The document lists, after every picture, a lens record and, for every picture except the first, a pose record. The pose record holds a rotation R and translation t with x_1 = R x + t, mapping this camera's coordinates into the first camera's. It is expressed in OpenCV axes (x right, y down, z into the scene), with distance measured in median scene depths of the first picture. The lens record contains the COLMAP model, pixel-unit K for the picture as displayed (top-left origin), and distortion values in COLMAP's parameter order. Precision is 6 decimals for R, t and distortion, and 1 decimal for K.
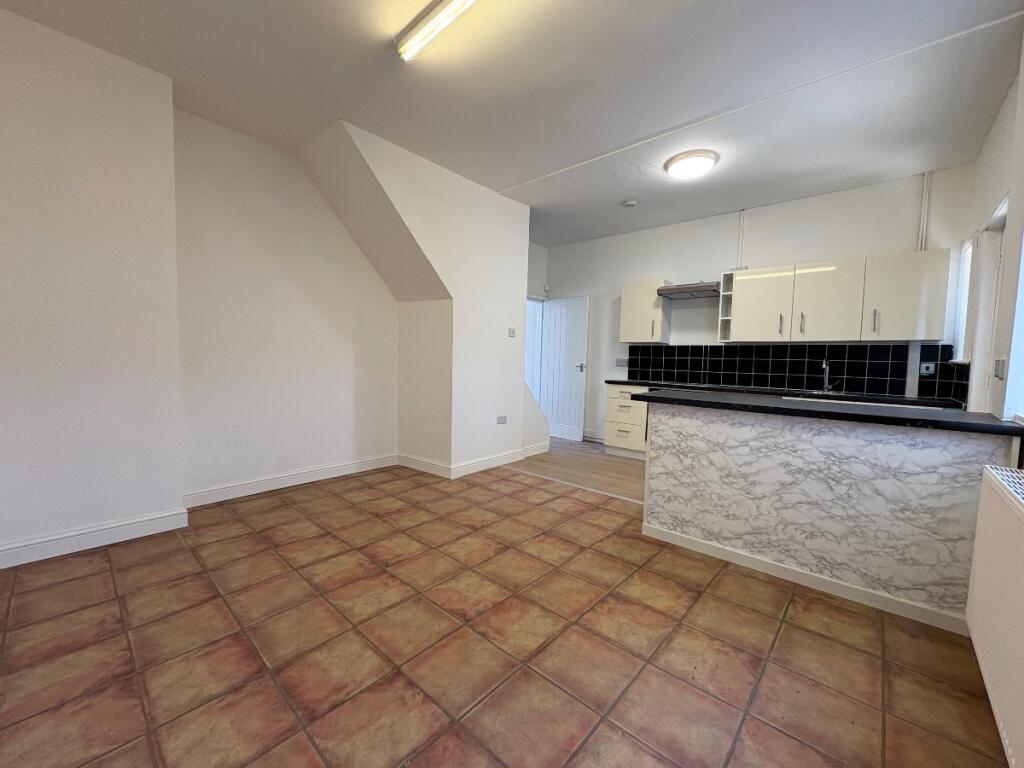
lens RADIAL K [[409.0, 0, 510.1], [0, 409.0, 384.0], [0, 0, 1]] dist [-0.000032, 0.000493]
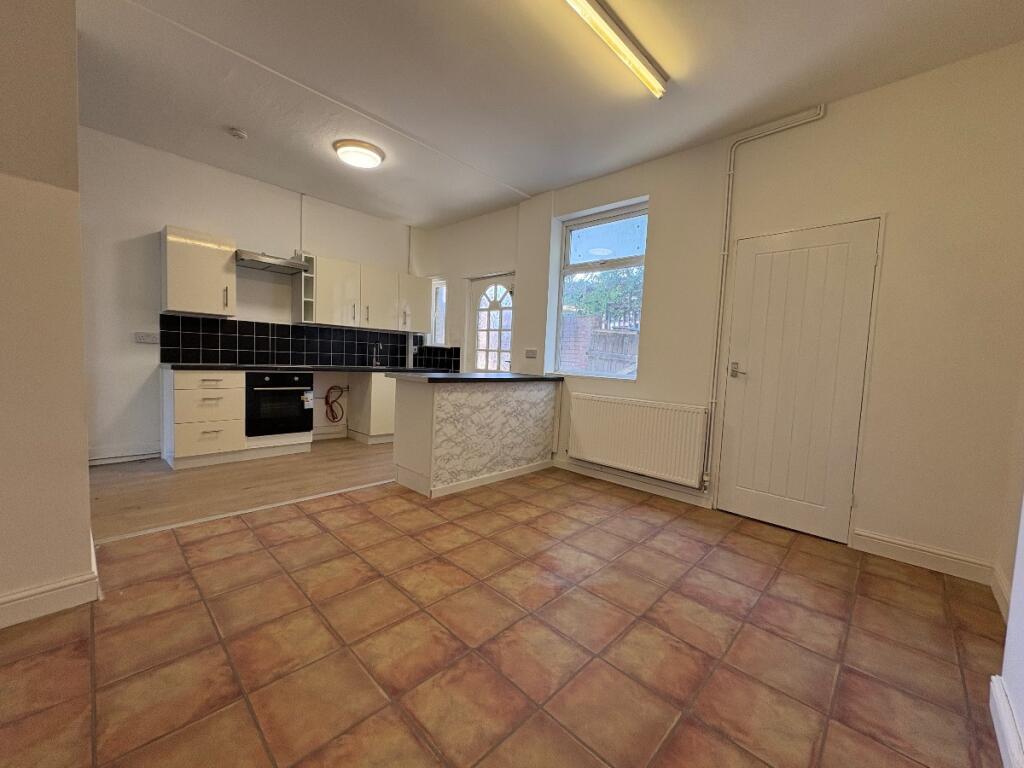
lens RADIAL K [[409.0, 0, 510.1], [0, 409.0, 384.0], [0, 0, 1]] dist [-0.000032, 0.000493]
pose [[0.033620, -0.089601, 0.995410, -0.823583], [0.018648, 0.995856, 0.089011, -0.053782], [-0.999261, 0.015570, 0.035151, 0.774999]]
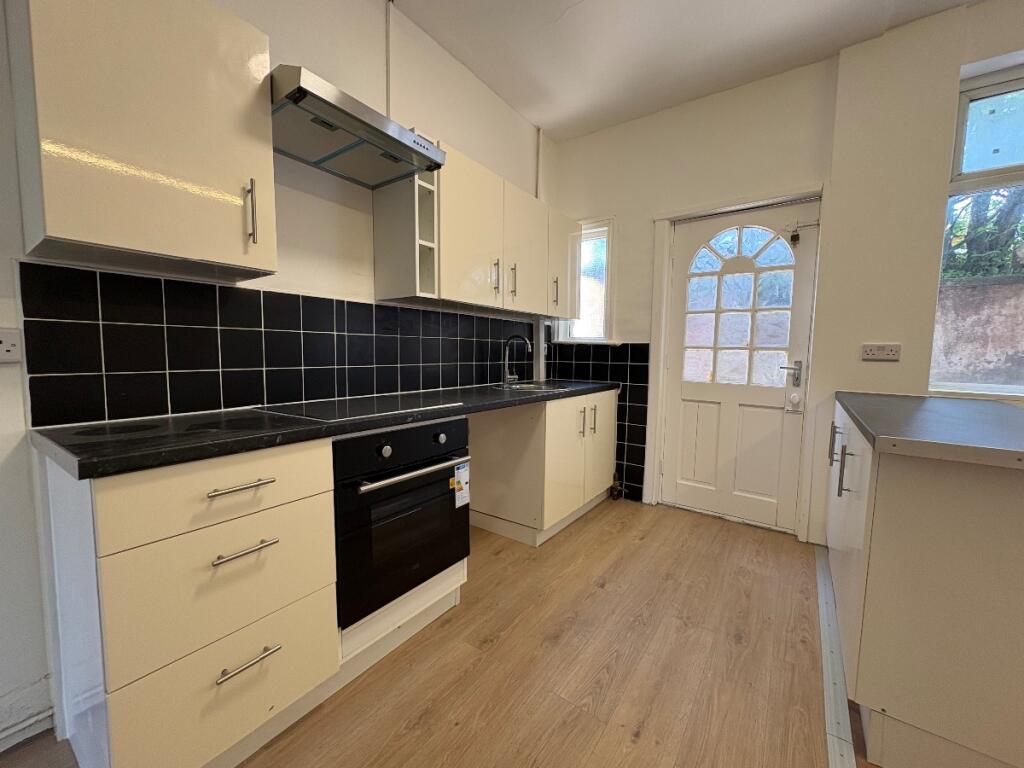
lens RADIAL K [[409.0, 0, 510.1], [0, 409.0, 384.0], [0, 0, 1]] dist [-0.000032, 0.000493]
pose [[-0.103673, -0.107235, 0.988814, 0.117061], [0.045706, 0.992607, 0.112438, -0.093359], [-0.993561, 0.056852, -0.098006, 1.607962]]
